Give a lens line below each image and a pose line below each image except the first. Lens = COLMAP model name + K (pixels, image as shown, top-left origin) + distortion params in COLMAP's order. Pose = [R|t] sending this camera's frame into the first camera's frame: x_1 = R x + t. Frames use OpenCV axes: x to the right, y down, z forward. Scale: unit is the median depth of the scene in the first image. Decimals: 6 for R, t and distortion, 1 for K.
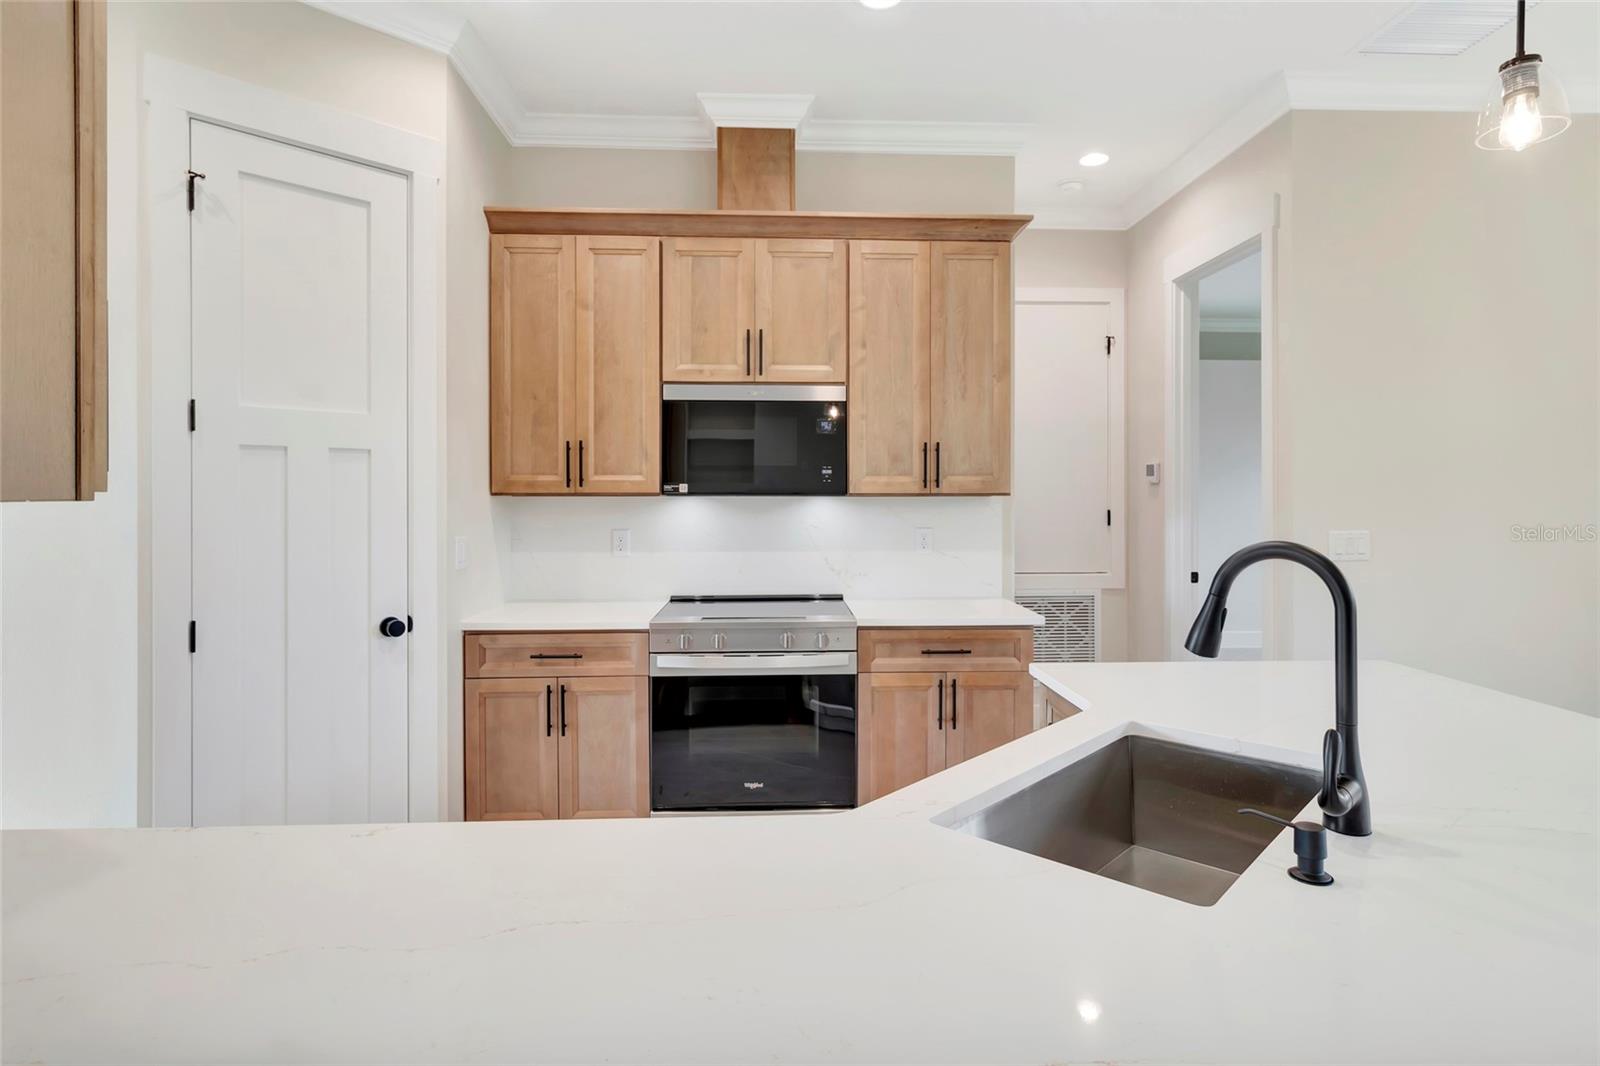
lens RADIAL K [[883.3, 0, 818.4], [0, 883.3, 495.0], [0, 0, 1]] dist [0.006759, 0.000491]
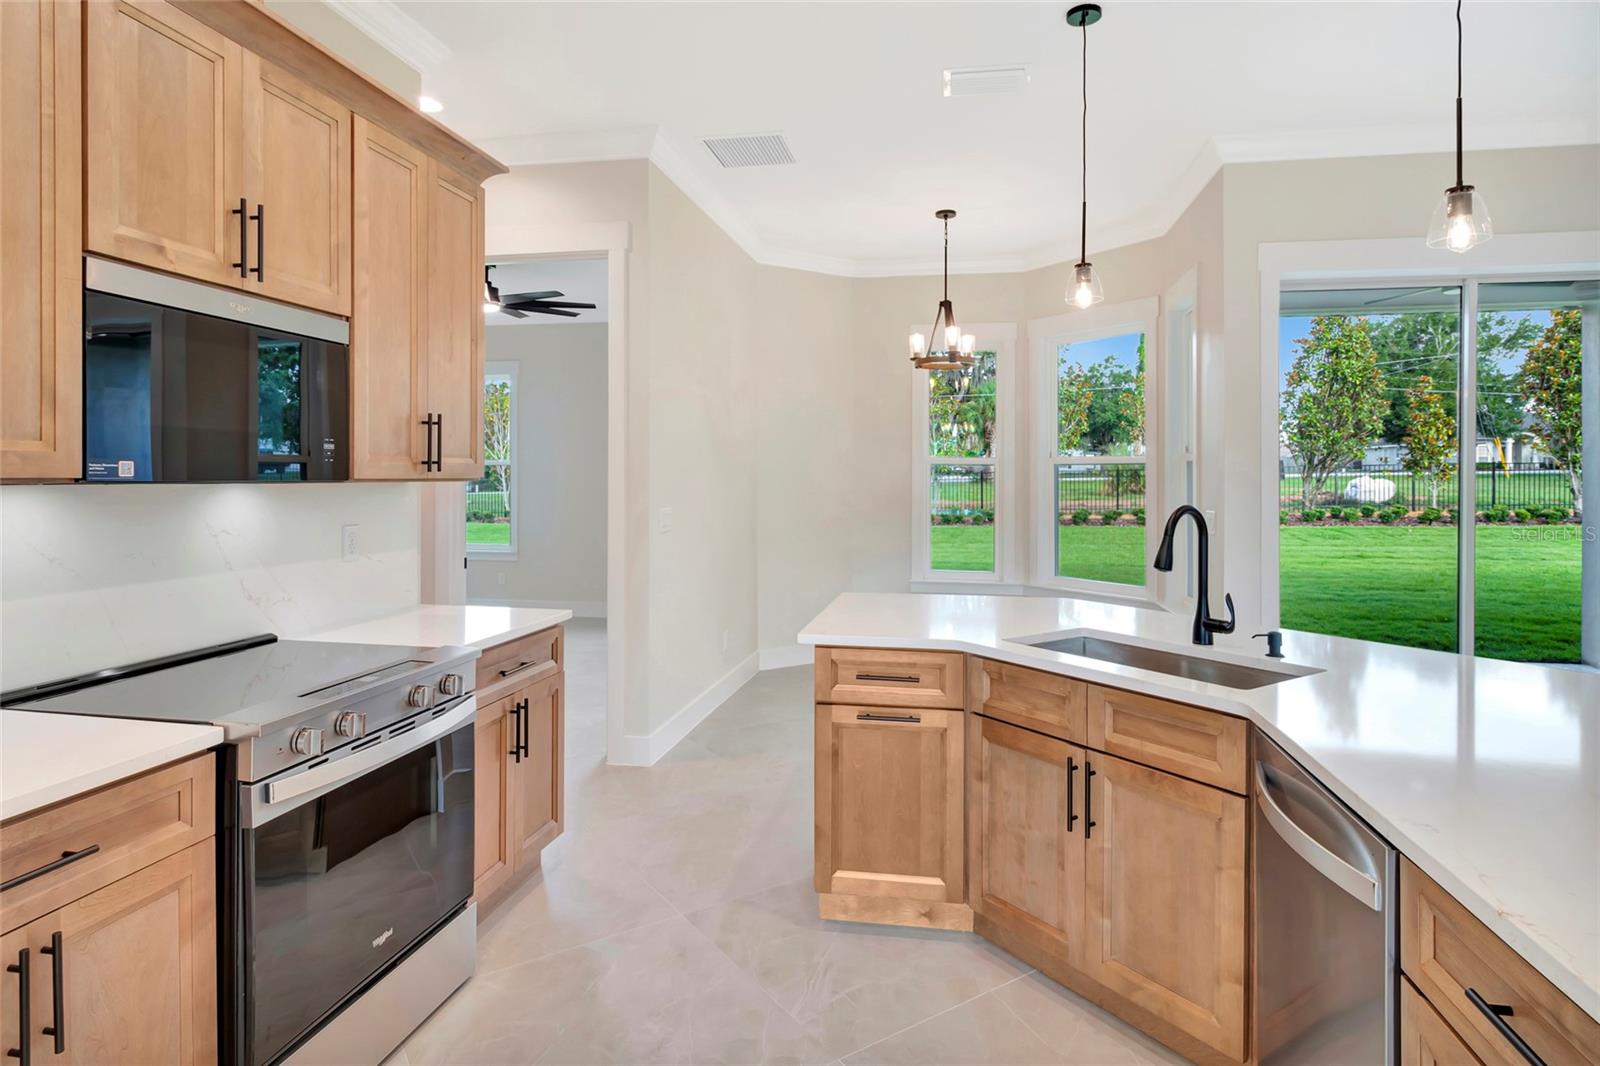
lens RADIAL K [[883.3, 0, 820.4], [0, 883.3, 475.6], [0, 0, 1]] dist [0.006759, 0.000491]
pose [[0.225926, 0.001721, 0.974143, -0.560000], [-0.001491, 0.999998, -0.001420, -0.003801], [-0.974143, -0.001132, 0.225928, 0.491907]]
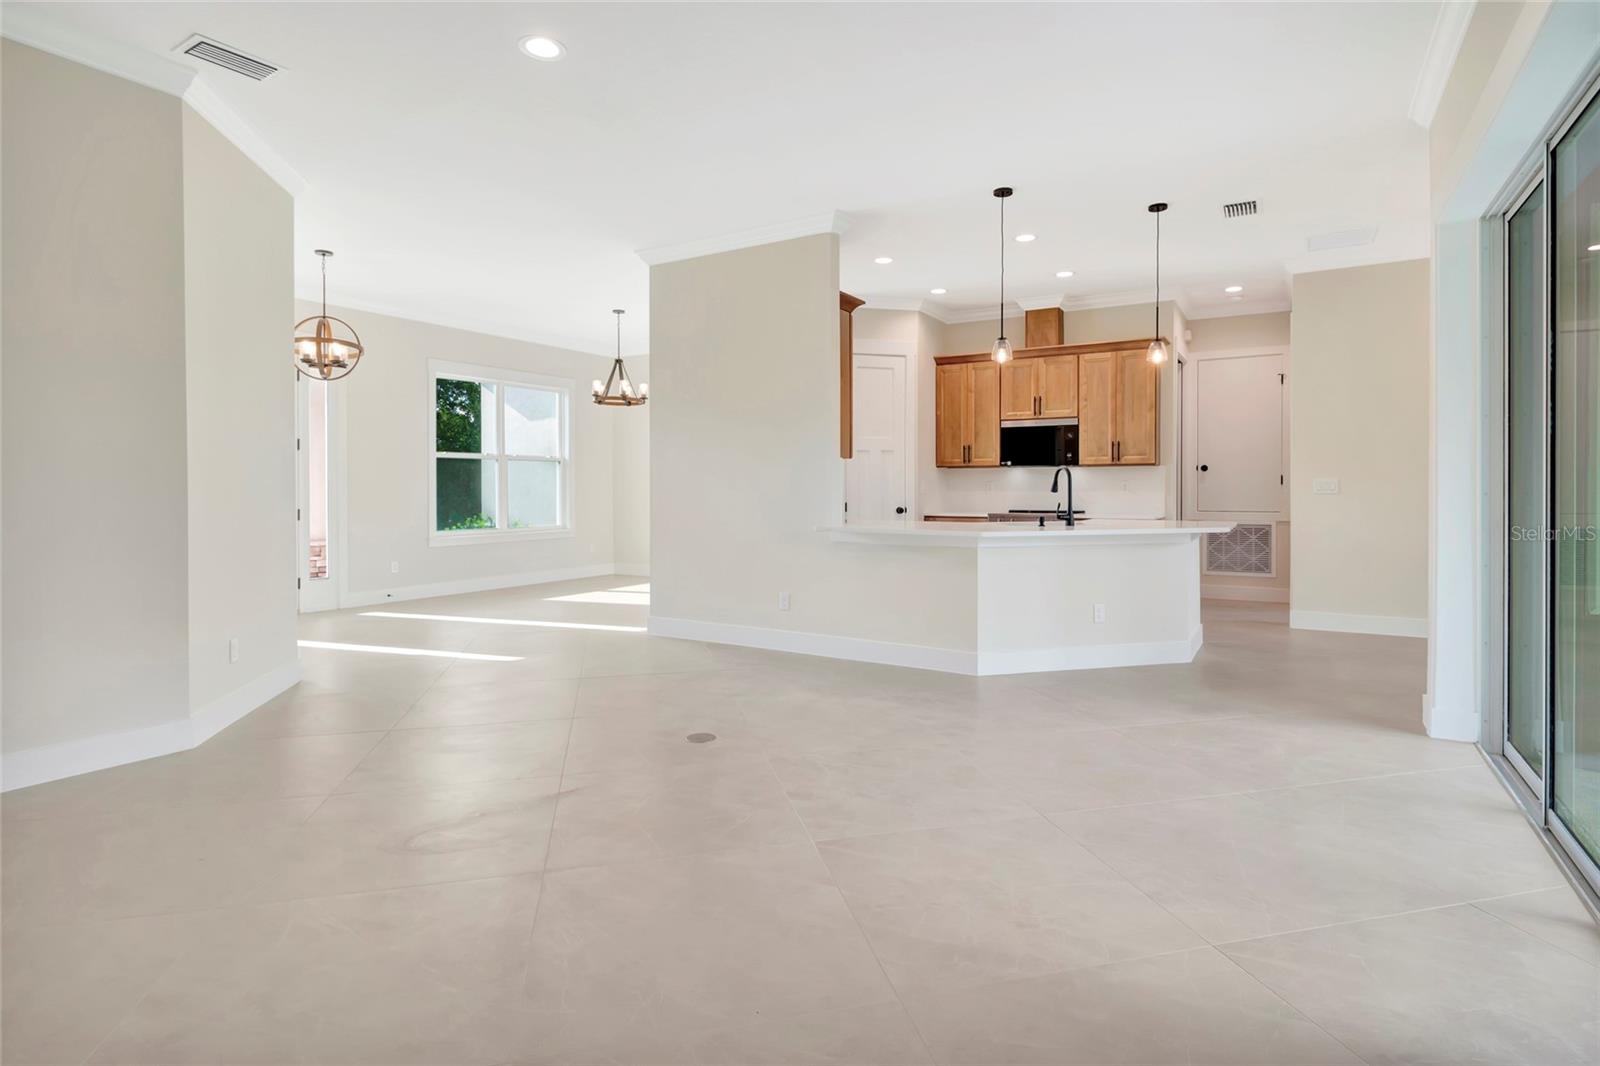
lens RADIAL K [[803.4, 0, 815.4], [0, 803.4, 486.9], [0, 0, 1]] dist [0.000331, 0.000015]
pose [[0.828043, 0.000953, -0.560663, 0.642861], [-0.001041, 0.999999, 0.000163, 0.057131], [0.560663, 0.000449, 0.828044, -1.124216]]
